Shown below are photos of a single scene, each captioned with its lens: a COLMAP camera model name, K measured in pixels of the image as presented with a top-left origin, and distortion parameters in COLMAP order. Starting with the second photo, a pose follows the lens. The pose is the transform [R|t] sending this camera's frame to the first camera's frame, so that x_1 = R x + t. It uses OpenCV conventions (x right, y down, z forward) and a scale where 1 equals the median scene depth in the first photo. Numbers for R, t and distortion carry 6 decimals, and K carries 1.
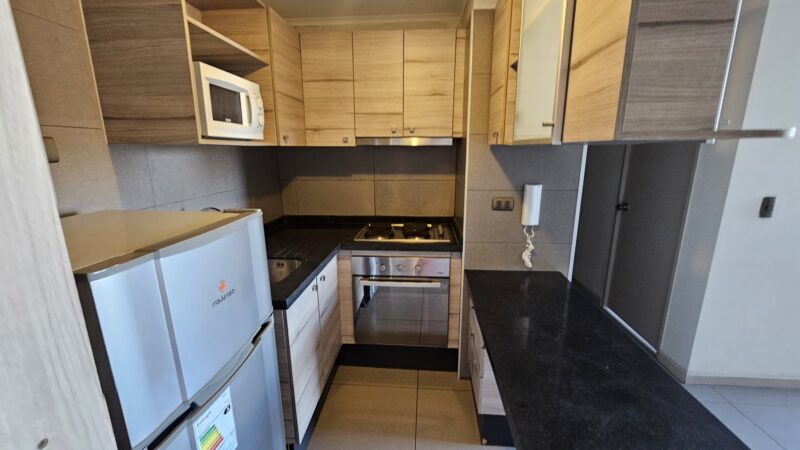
lens RADIAL K [[333.4, 0, 398.0], [0, 333.4, 228.0], [0, 0, 1]] dist [-0.000445, -0.000081]
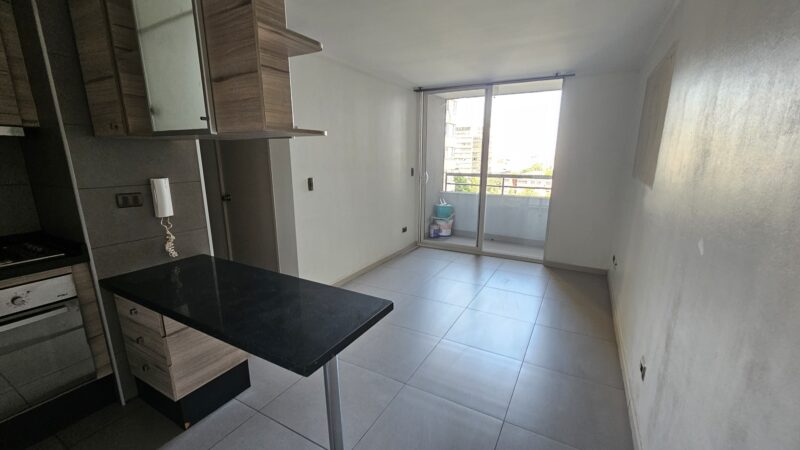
lens RADIAL K [[329.1, 0, 401.3], [0, 329.1, 231.2], [0, 0, 1]] dist [0.000533, -0.000005]
pose [[0.407215, -0.196909, 0.891853, -0.232576], [0.207270, 0.970929, 0.119730, 0.063517], [-0.889503, 0.136099, 0.436191, -0.103885]]
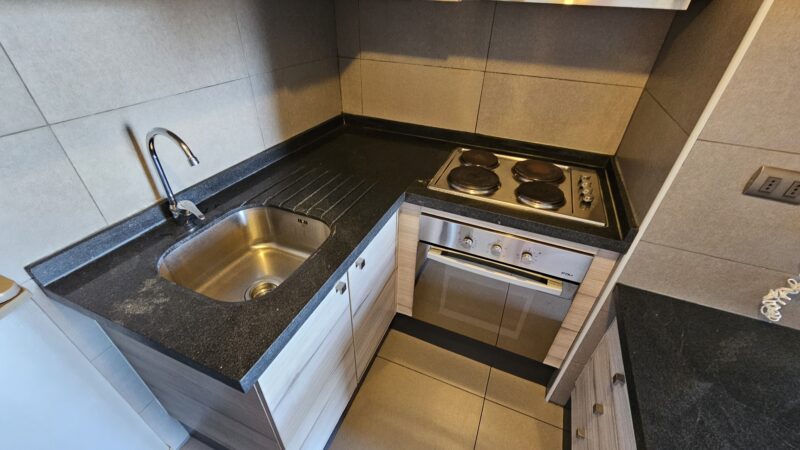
lens RADIAL K [[329.1, 0, 401.3], [0, 329.1, 231.2], [0, 0, 1]] dist [0.000533, -0.000005]
pose [[0.952226, 0.205754, -0.225680, -0.031564], [-0.105498, 0.915103, 0.389175, -0.128630], [0.286594, -0.346774, 0.893091, 0.474127]]
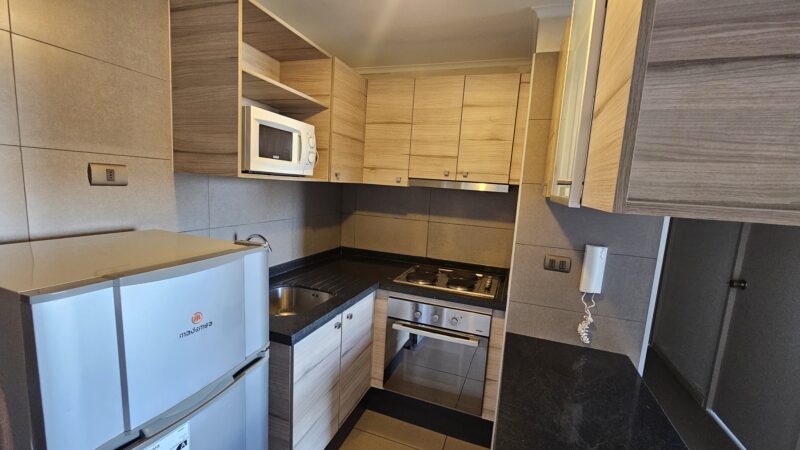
lens RADIAL K [[329.1, 0, 401.3], [0, 329.1, 231.2], [0, 0, 1]] dist [0.000533, -0.000005]
pose [[0.963302, 0.100872, -0.248746, 0.126875], [-0.124411, 0.988939, -0.080762, -0.035680], [0.237848, 0.108745, 0.965196, 0.065191]]
